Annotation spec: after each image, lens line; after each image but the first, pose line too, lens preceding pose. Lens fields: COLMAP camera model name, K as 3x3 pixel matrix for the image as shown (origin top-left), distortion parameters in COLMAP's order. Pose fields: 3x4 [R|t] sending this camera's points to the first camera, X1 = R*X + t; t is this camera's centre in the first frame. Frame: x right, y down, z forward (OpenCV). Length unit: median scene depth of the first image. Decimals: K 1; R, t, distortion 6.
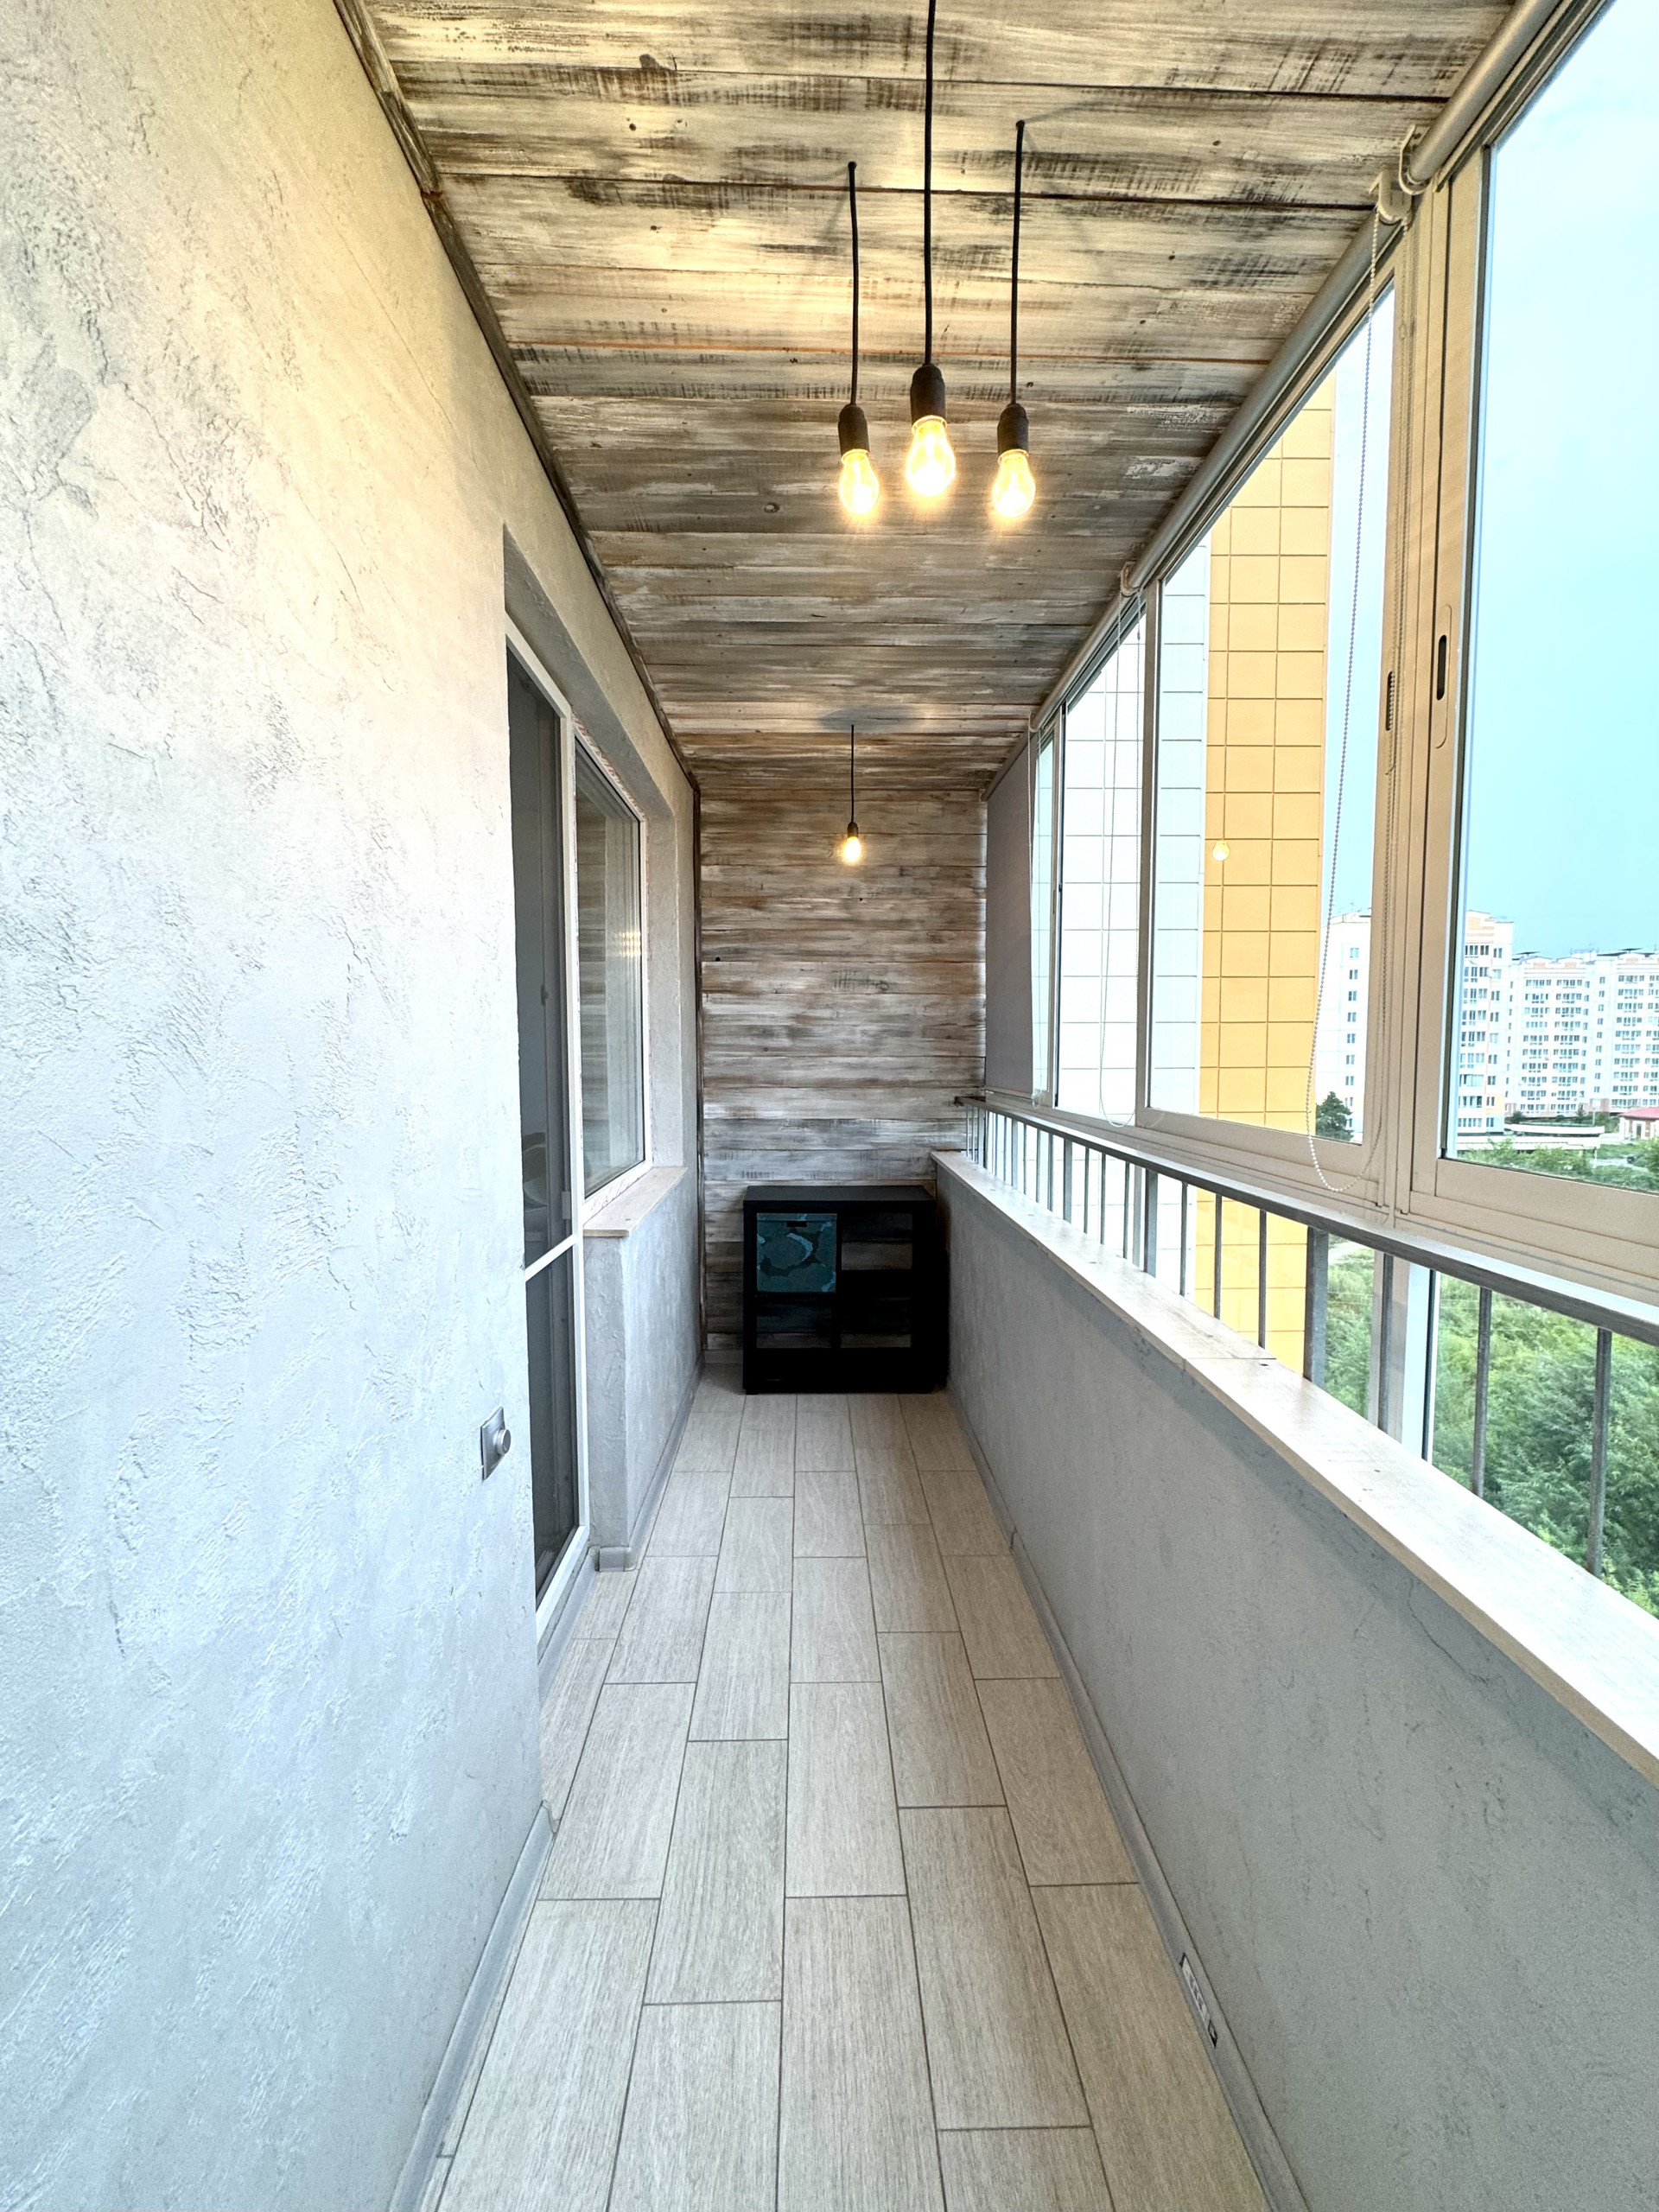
lens RADIAL K [[906.8, 0, 829.5], [0, 906.8, 1106.0], [0, 0, 1]] dist [-0.001073, -0.000012]
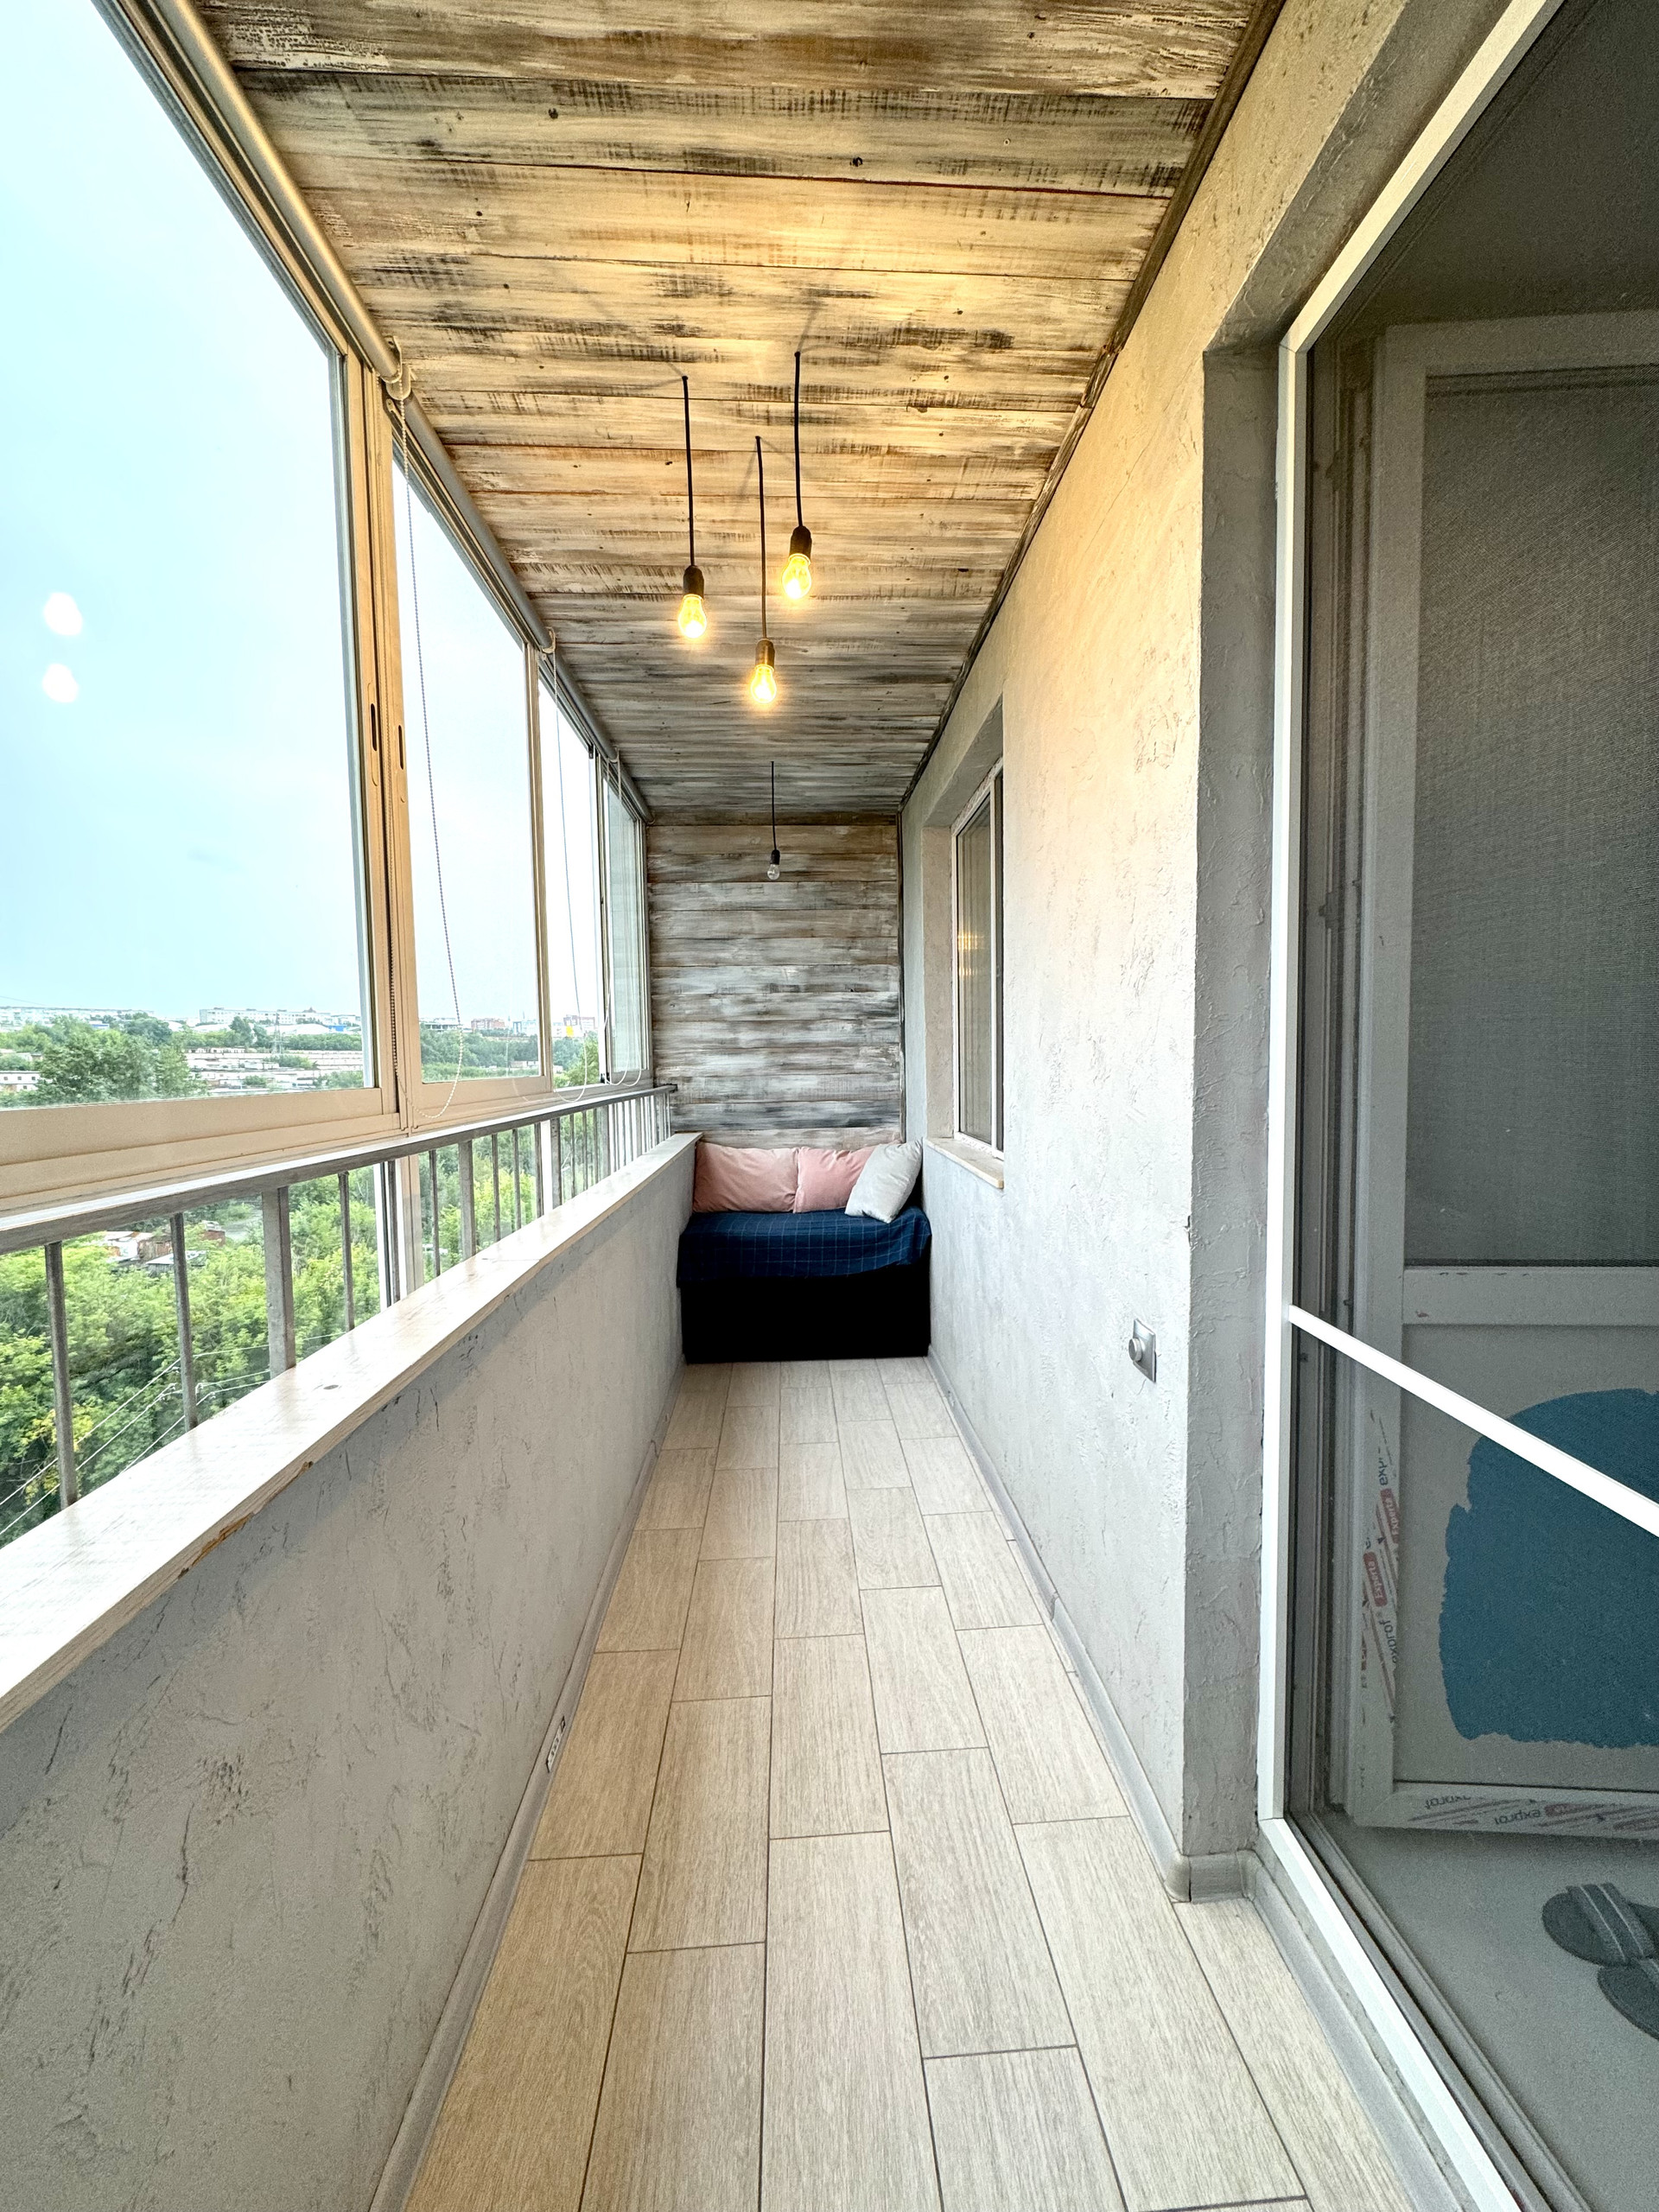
lens RADIAL K [[906.8, 0, 829.5], [0, 906.8, 1106.0], [0, 0, 1]] dist [-0.001073, -0.000012]
pose [[-0.999472, 0.020357, -0.025313, 0.031517], [0.017422, 0.993643, 0.111224, -0.049574], [0.027416, 0.110724, -0.993473, 2.201064]]
